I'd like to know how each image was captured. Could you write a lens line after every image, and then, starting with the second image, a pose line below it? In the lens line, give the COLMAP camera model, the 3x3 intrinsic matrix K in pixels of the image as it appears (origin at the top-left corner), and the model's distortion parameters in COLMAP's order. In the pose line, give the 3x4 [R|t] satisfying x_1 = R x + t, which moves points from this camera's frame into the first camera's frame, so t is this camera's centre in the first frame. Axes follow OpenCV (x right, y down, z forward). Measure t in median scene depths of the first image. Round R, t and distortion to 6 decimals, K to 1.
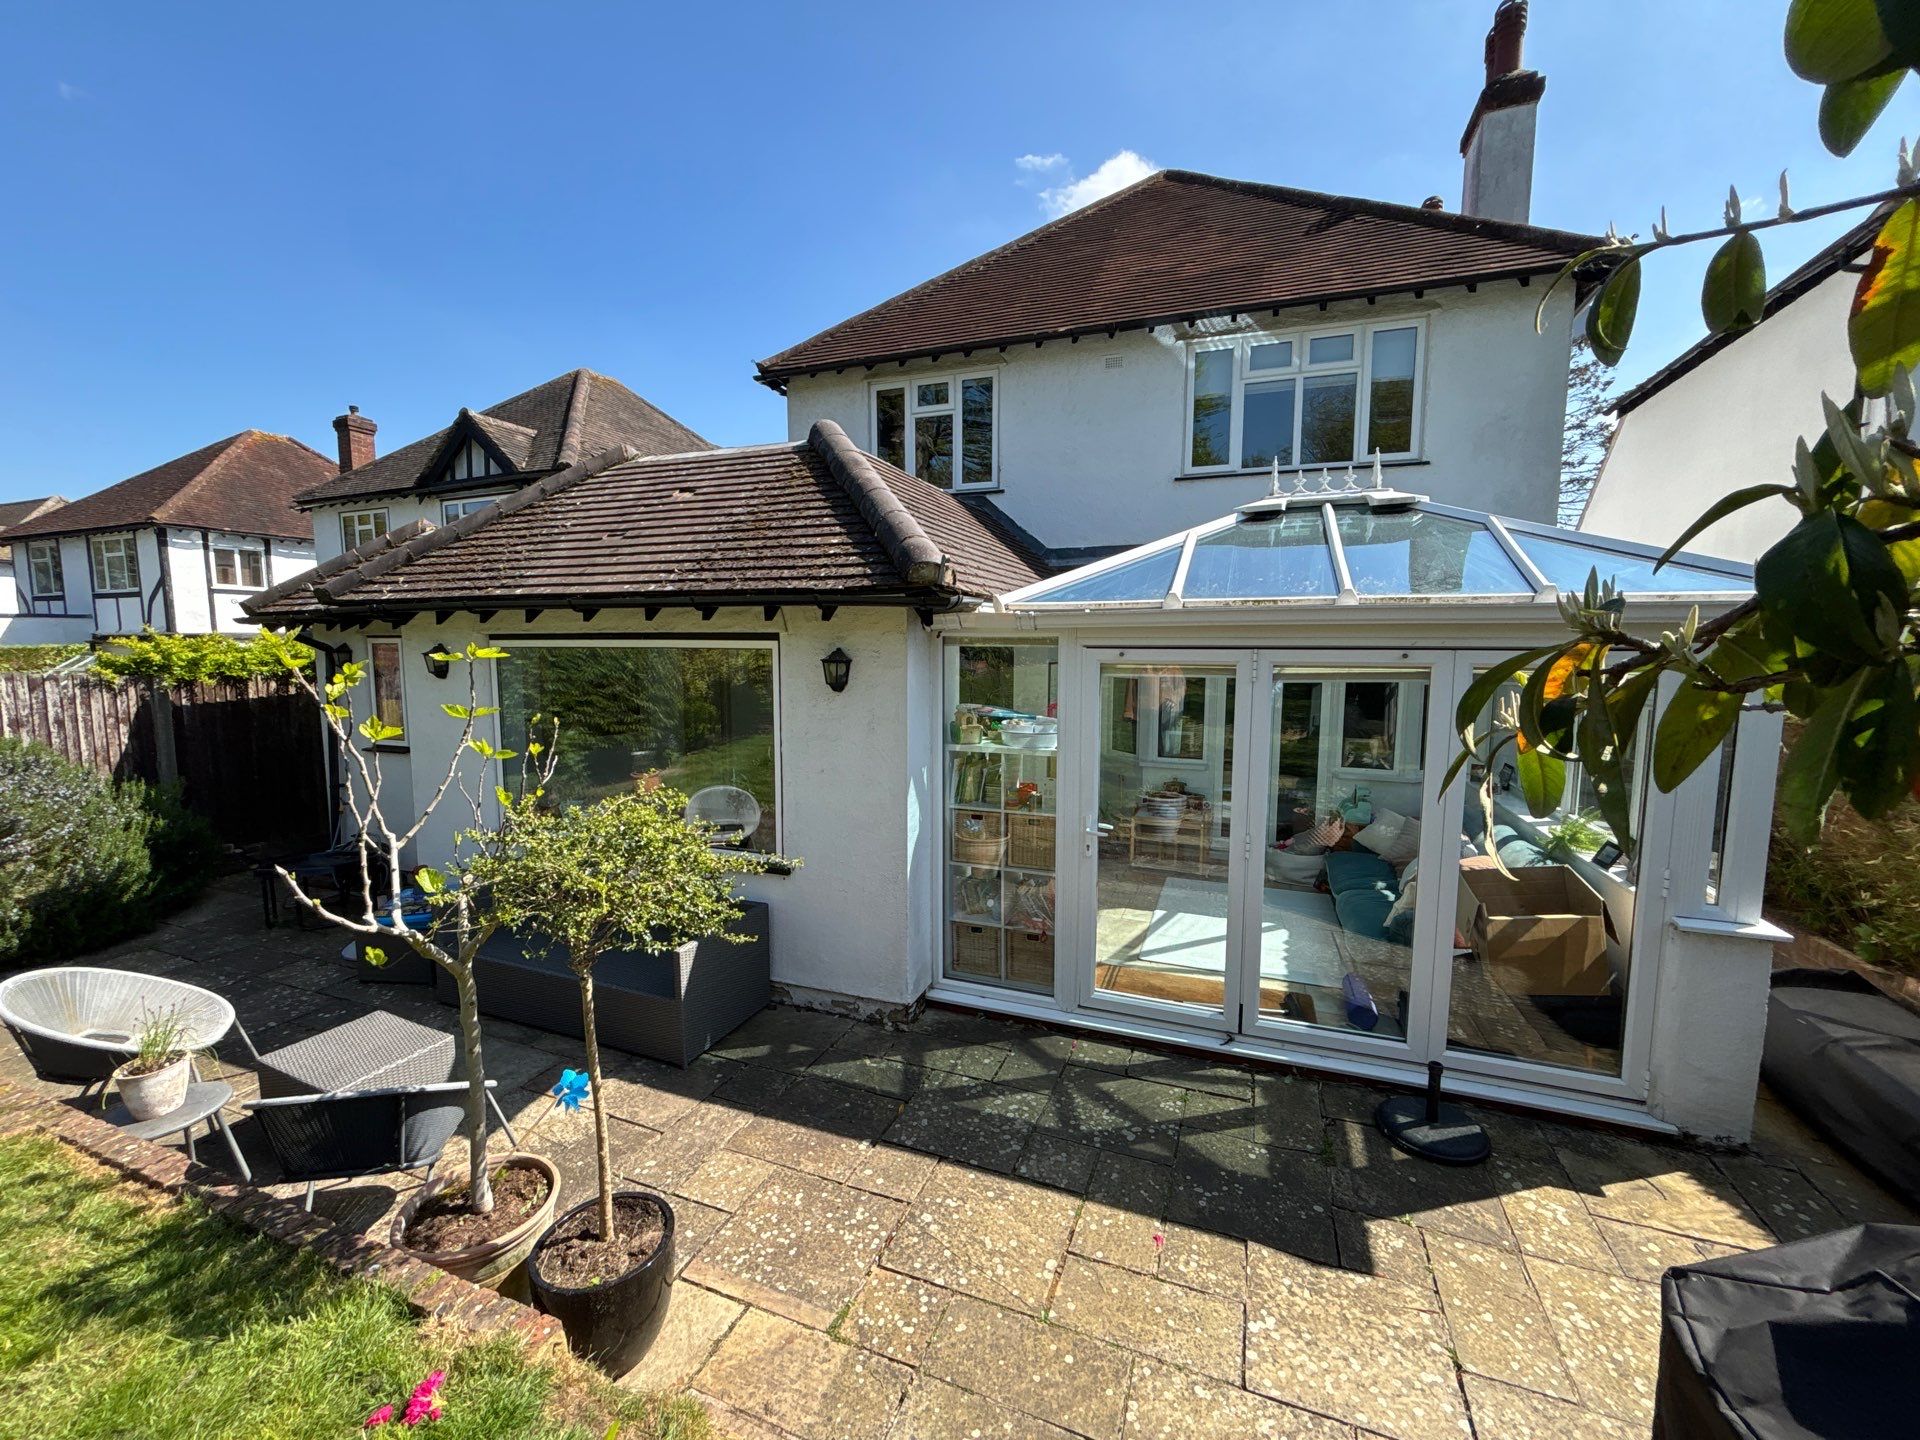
lens RADIAL K [[780.0, 0, 962.6], [0, 780.0, 721.6], [0, 0, 1]] dist [-0.001227, 0.000411]
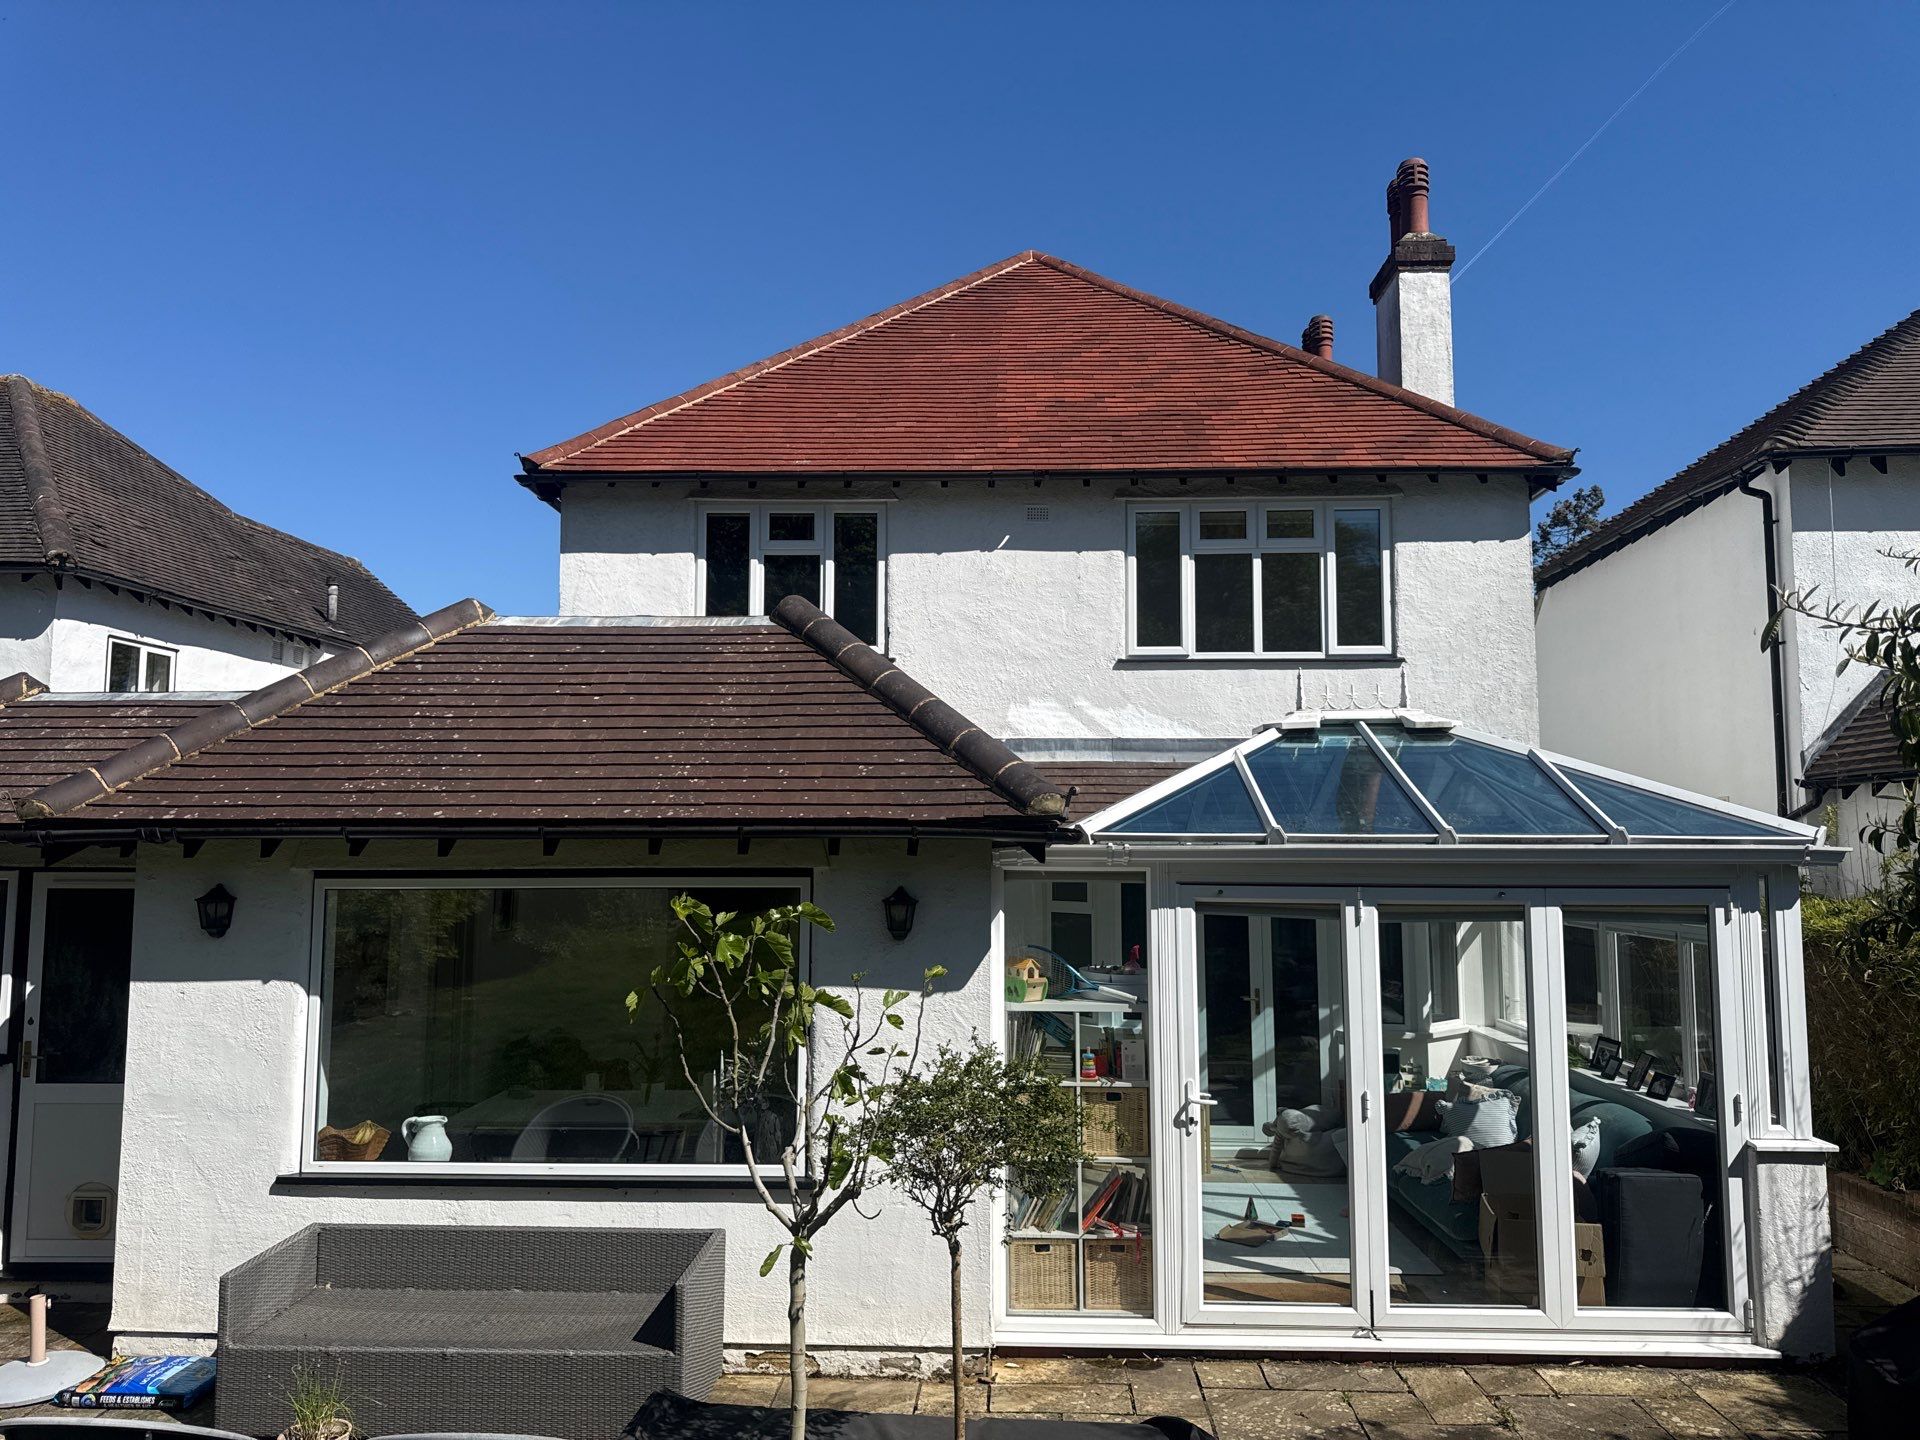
lens RADIAL K [[1374.4, 0, 957.8], [0, 1374.4, 714.4], [0, 0, 1]] dist [0.026482, -0.031628]
pose [[0.946838, 0.029406, 0.320364, -0.497790], [0.033582, 0.981339, -0.189330, 0.002034], [-0.319953, 0.190024, 0.928182, -0.348620]]
